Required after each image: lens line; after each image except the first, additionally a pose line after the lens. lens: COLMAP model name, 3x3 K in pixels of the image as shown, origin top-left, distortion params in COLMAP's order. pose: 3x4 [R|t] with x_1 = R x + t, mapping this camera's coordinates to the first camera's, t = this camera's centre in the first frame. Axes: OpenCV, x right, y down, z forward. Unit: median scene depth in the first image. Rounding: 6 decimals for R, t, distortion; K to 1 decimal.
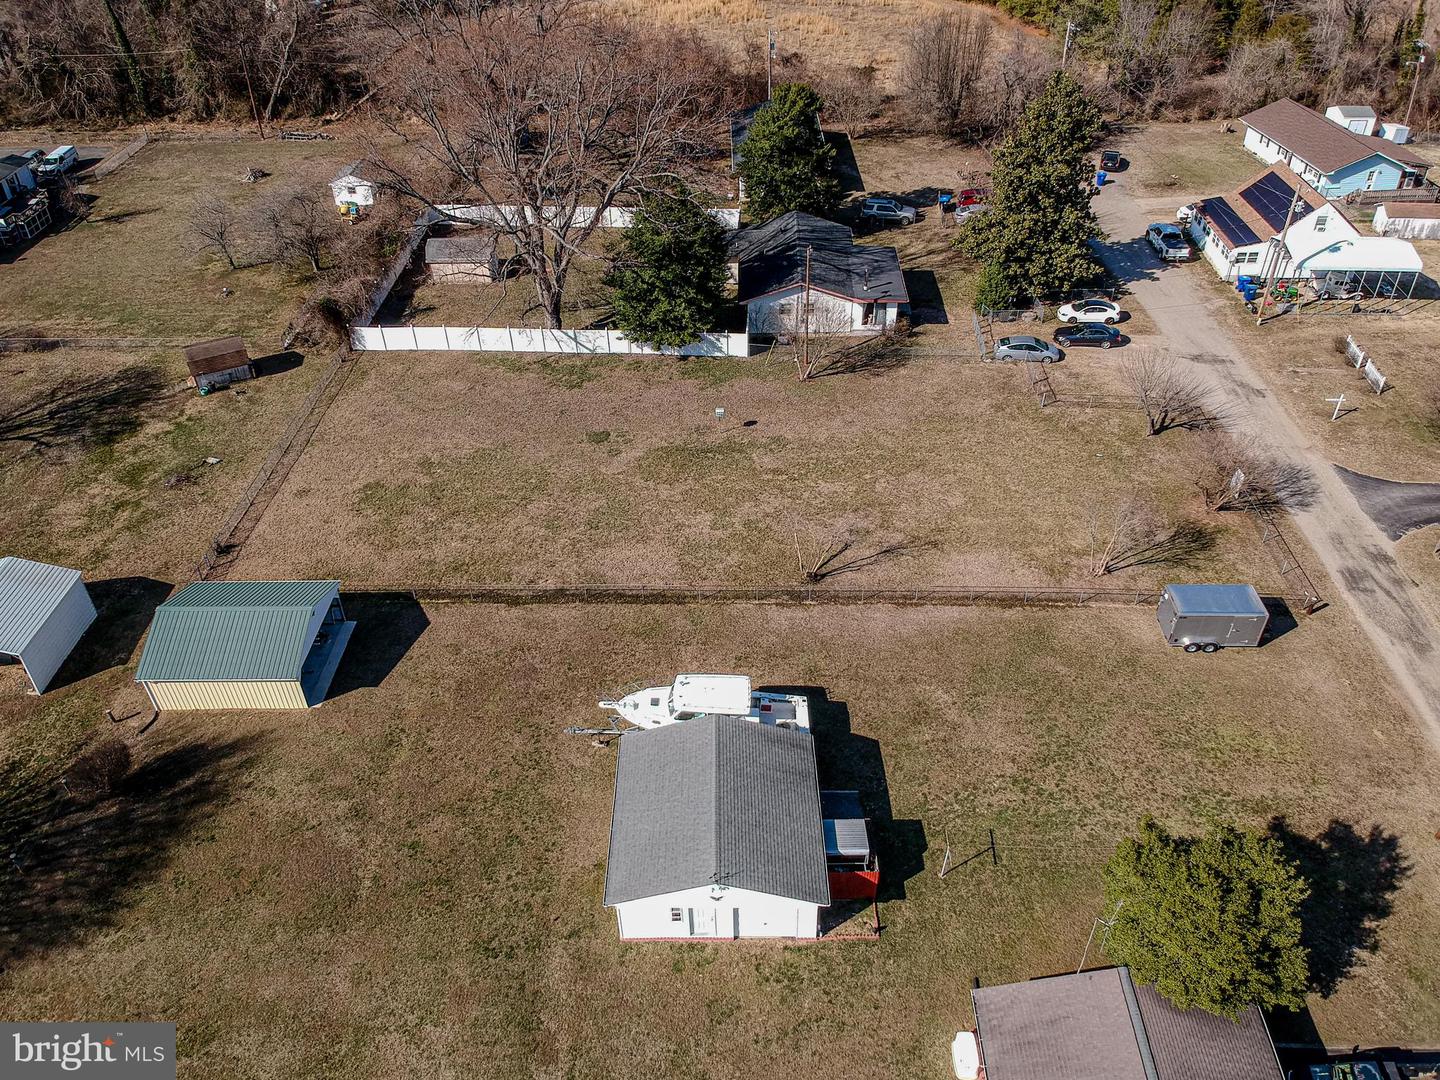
lens RADIAL K [[1072.0, 0, 709.4], [0, 1072.0, 535.3], [0, 0, 1]] dist [0.091016, -0.160860]
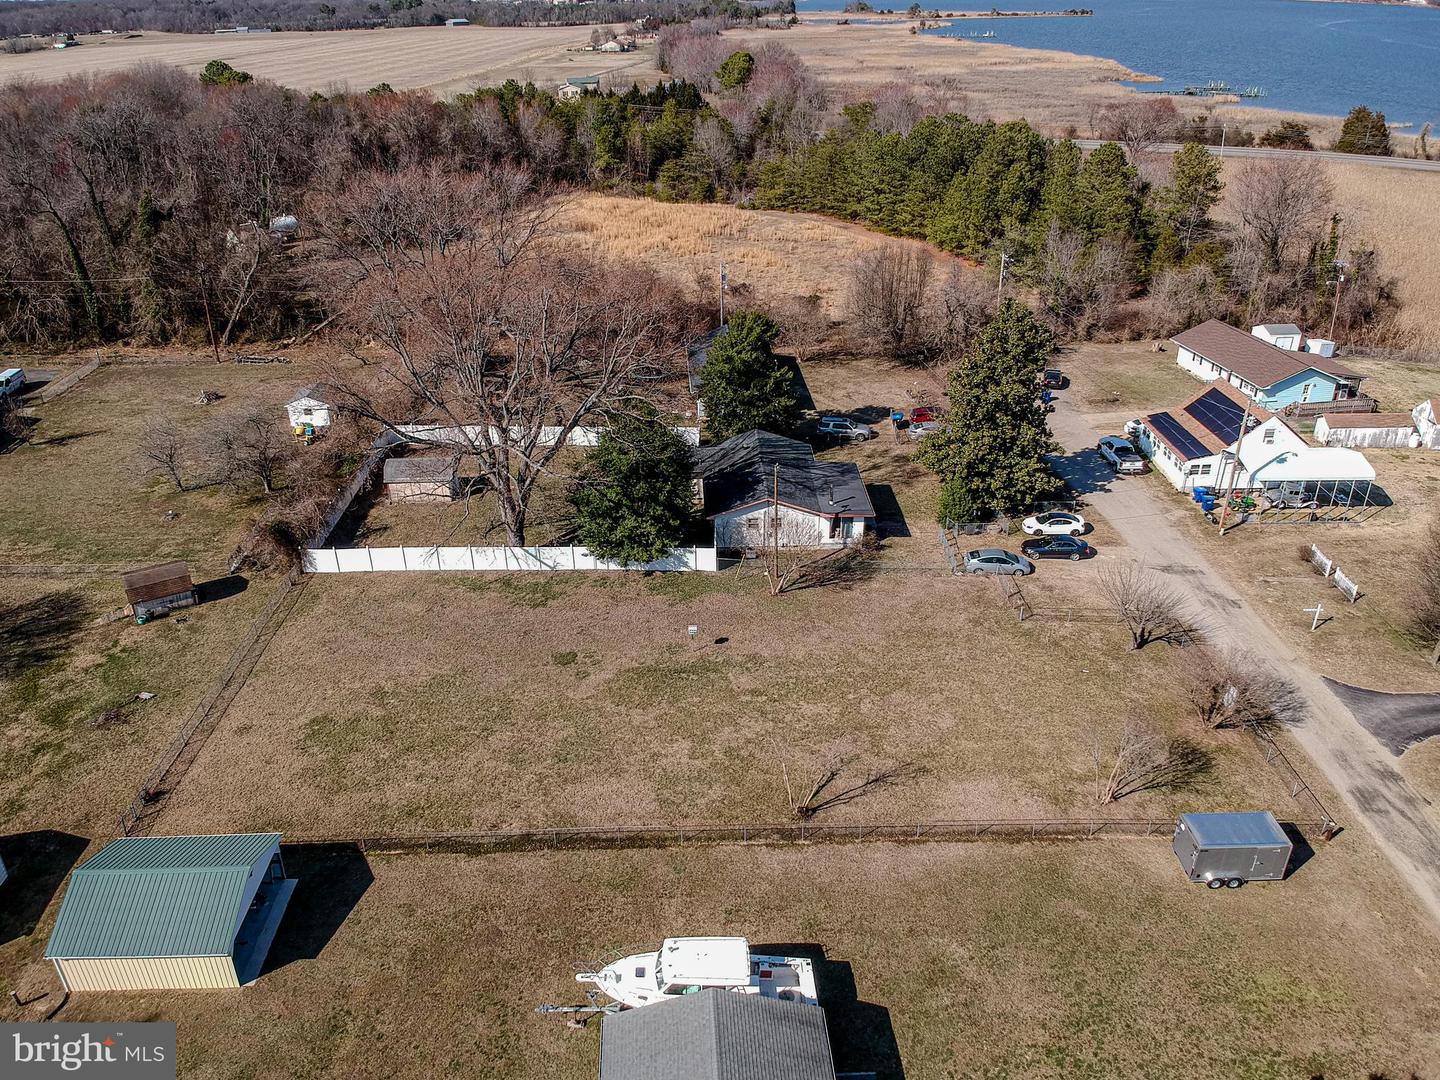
lens RADIAL K [[1072.0, 0, 709.4], [0, 1072.0, 535.3], [0, 0, 1]] dist [0.091016, -0.160860]
pose [[0.998498, -0.013964, 0.052980, -0.023542], [0.023600, 0.982290, -0.185876, -0.019249], [-0.049446, 0.186847, 0.981144, 0.039470]]
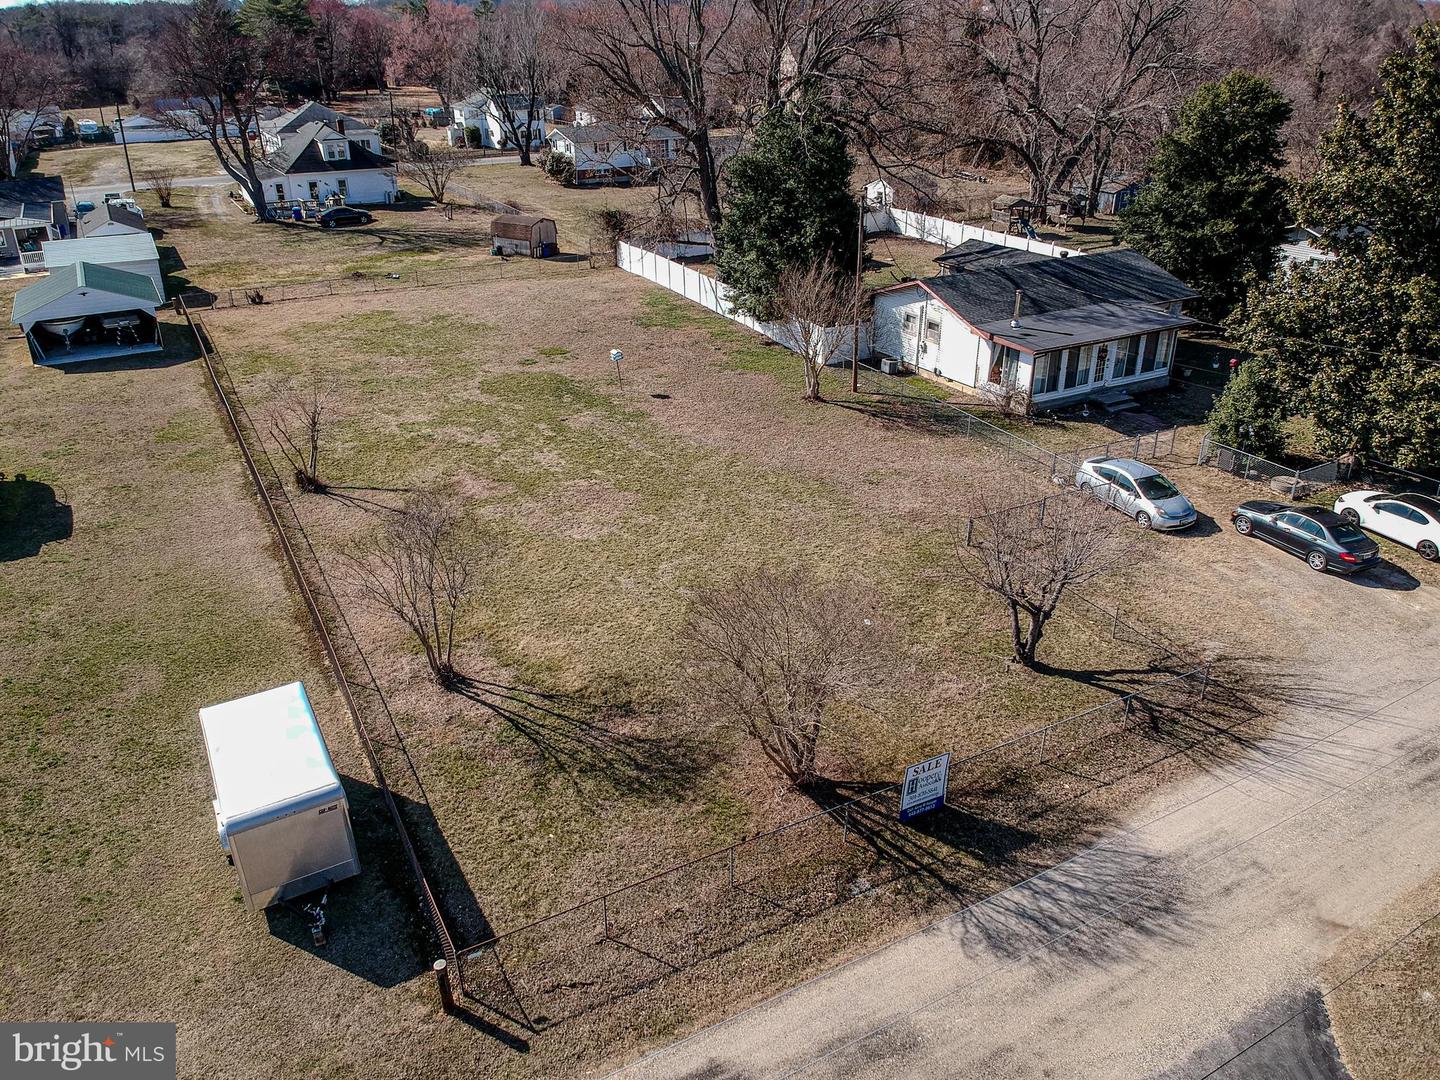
lens RADIAL K [[1072.0, 0, 709.4], [0, 1072.0, 535.3], [0, 0, 1]] dist [0.091016, -0.160860]
pose [[0.502936, 0.387092, -0.772797, 0.607240], [-0.526461, 0.846304, 0.081290, -0.097263], [0.685488, 0.365964, 0.629426, 0.590923]]
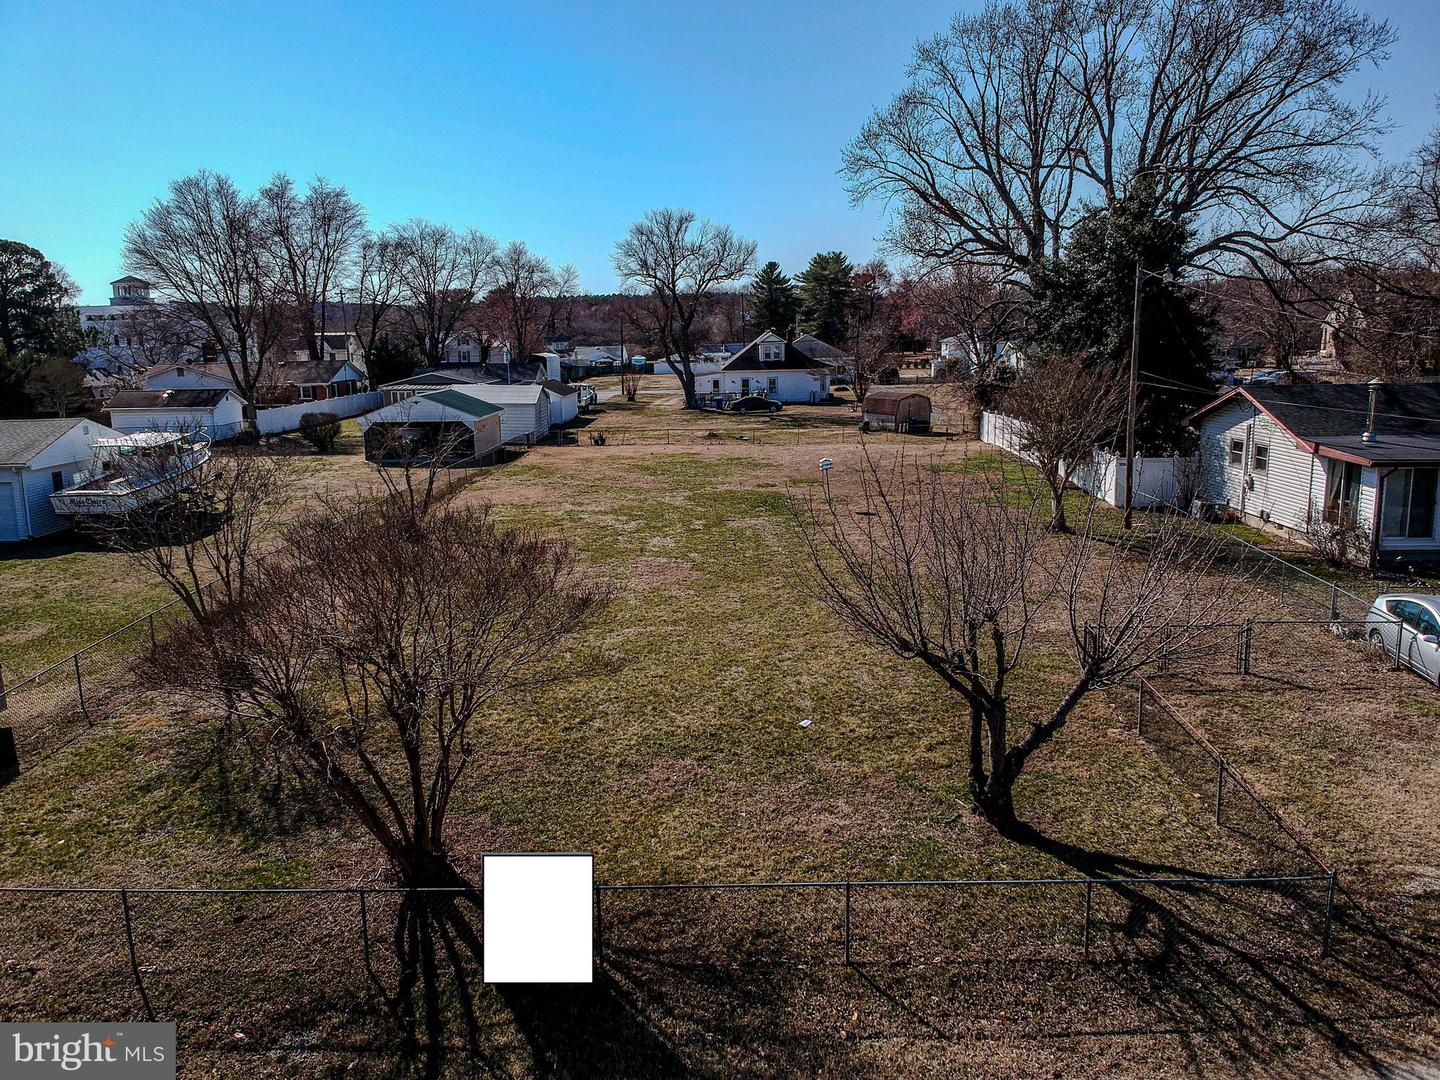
lens RADIAL K [[1068.6, 0, 711.6], [0, 1068.6, 564.4], [0, 0, 1]] dist [0.088145, -0.171288]
pose [[0.020783, 0.233242, -0.972197, 0.572443], [-0.589175, 0.788477, 0.176571, -0.129487], [0.807738, 0.569124, 0.153807, 0.824327]]
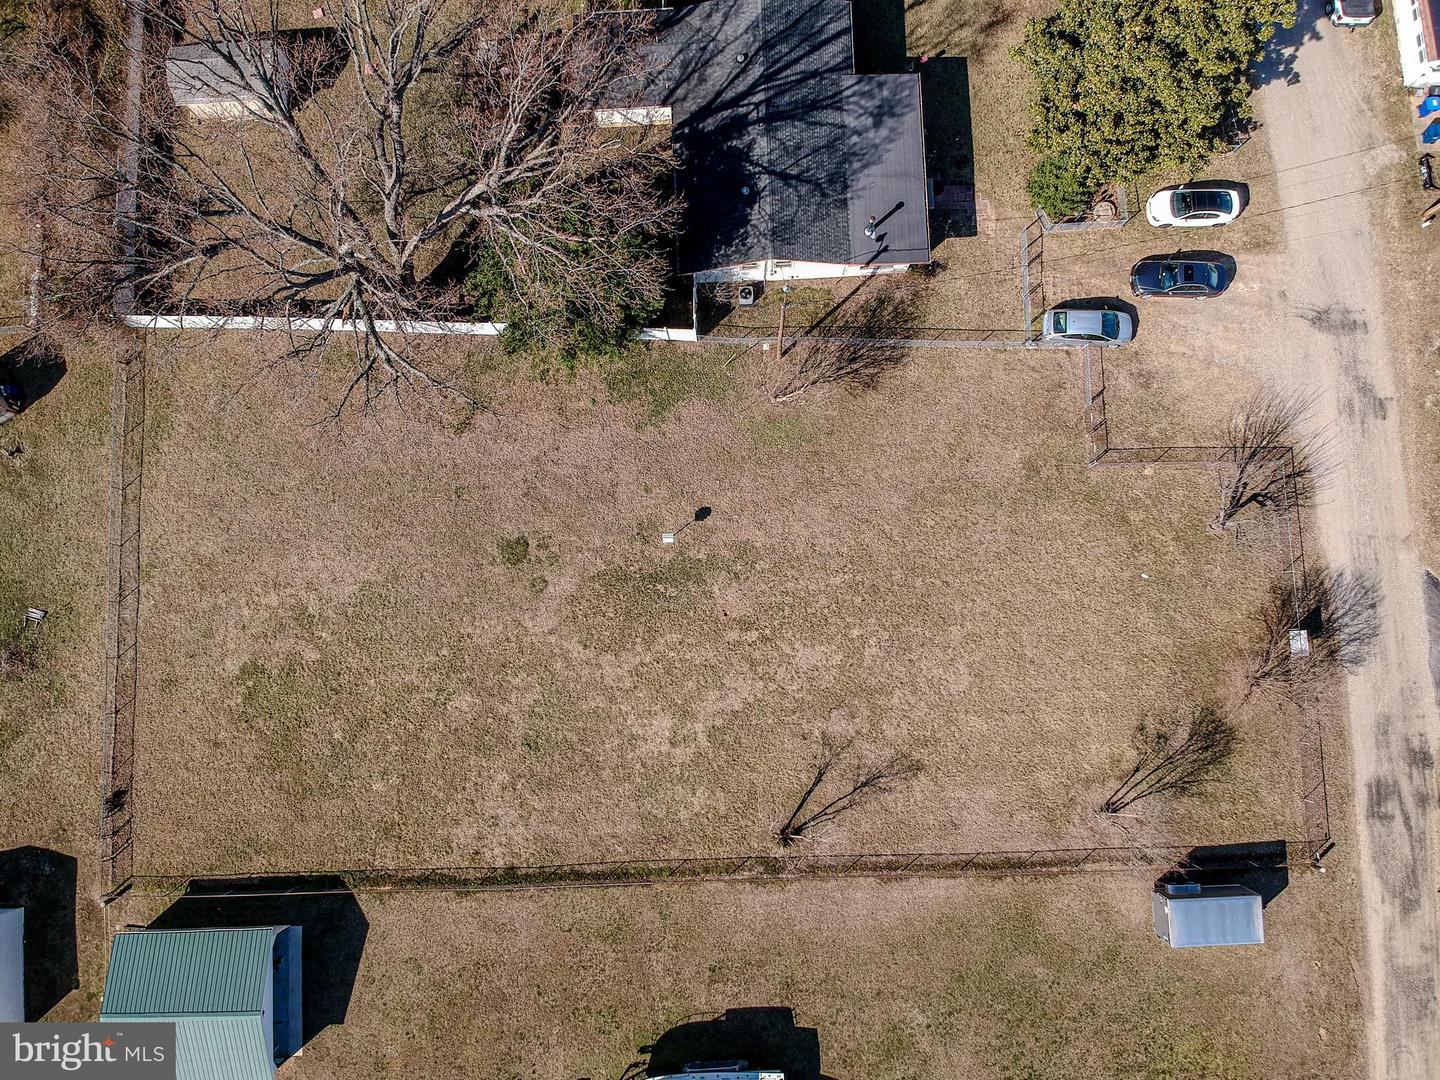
lens RADIAL K [[1072.0, 0, 709.4], [0, 1072.0, 535.3], [0, 0, 1]] dist [0.091016, -0.160860]
pose [[0.997774, -0.066325, 0.006964, 0.031703], [0.041213, 0.695329, 0.717509, -0.622266], [-0.052431, -0.715625, 0.696514, 0.435896]]
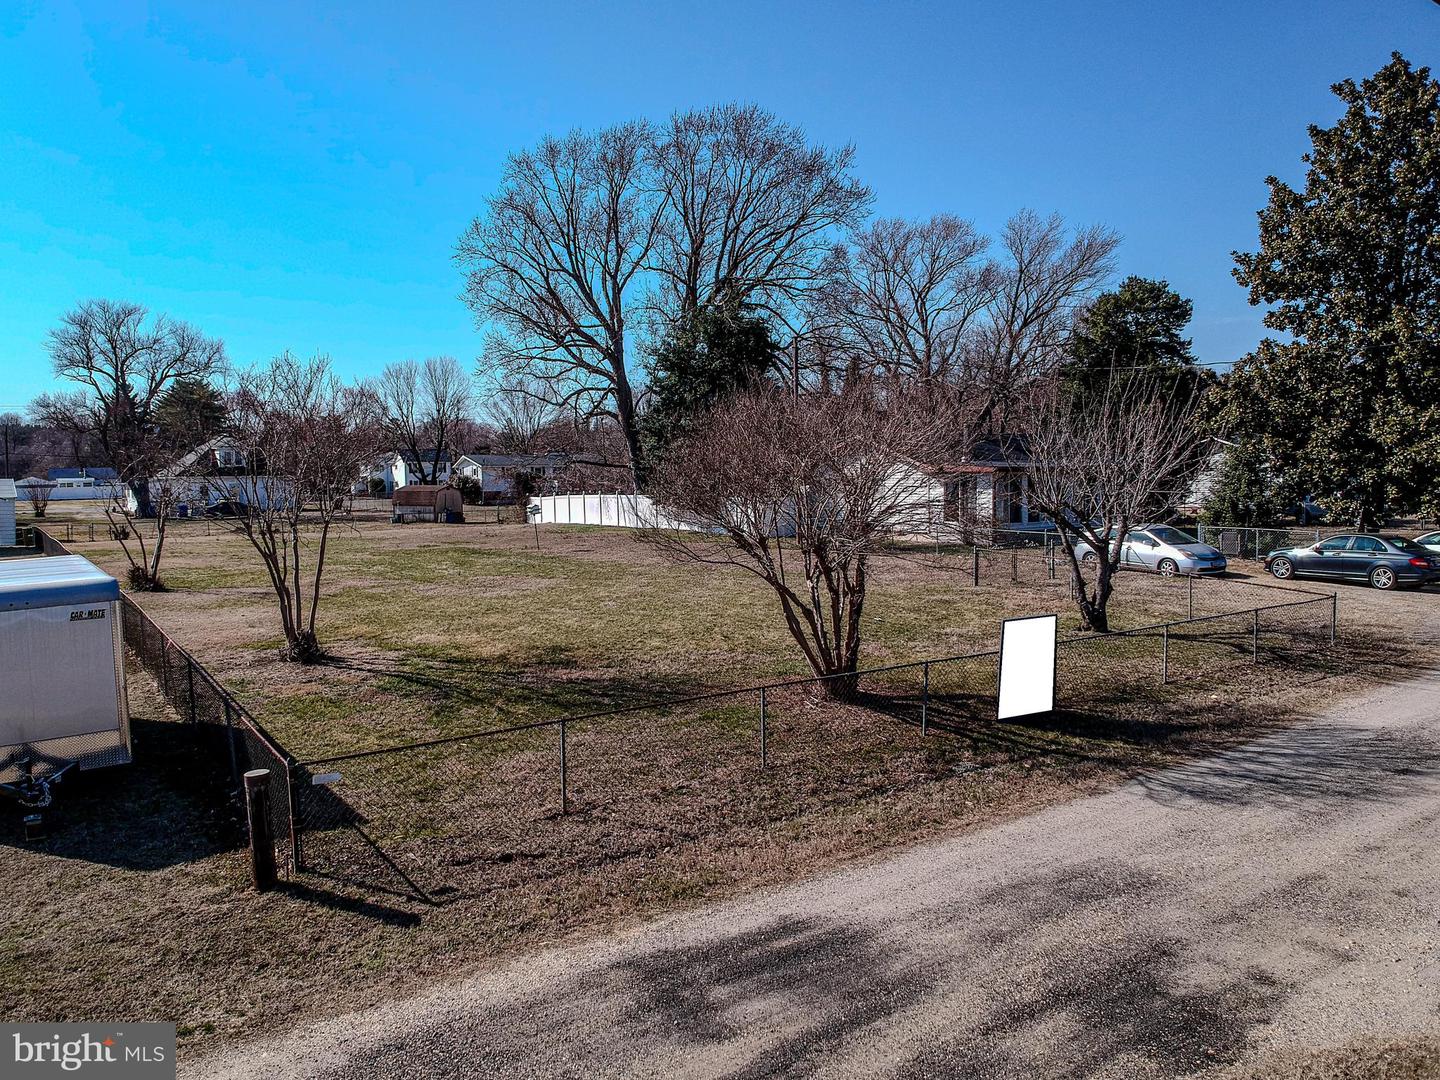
lens RADIAL K [[1072.0, 0, 709.4], [0, 1072.0, 535.3], [0, 0, 1]] dist [0.091016, -0.160860]
pose [[0.587143, 0.062277, -0.807084, 0.556773], [-0.489669, 0.821255, -0.292857, 0.031077], [0.644583, 0.567153, 0.512689, 0.696359]]
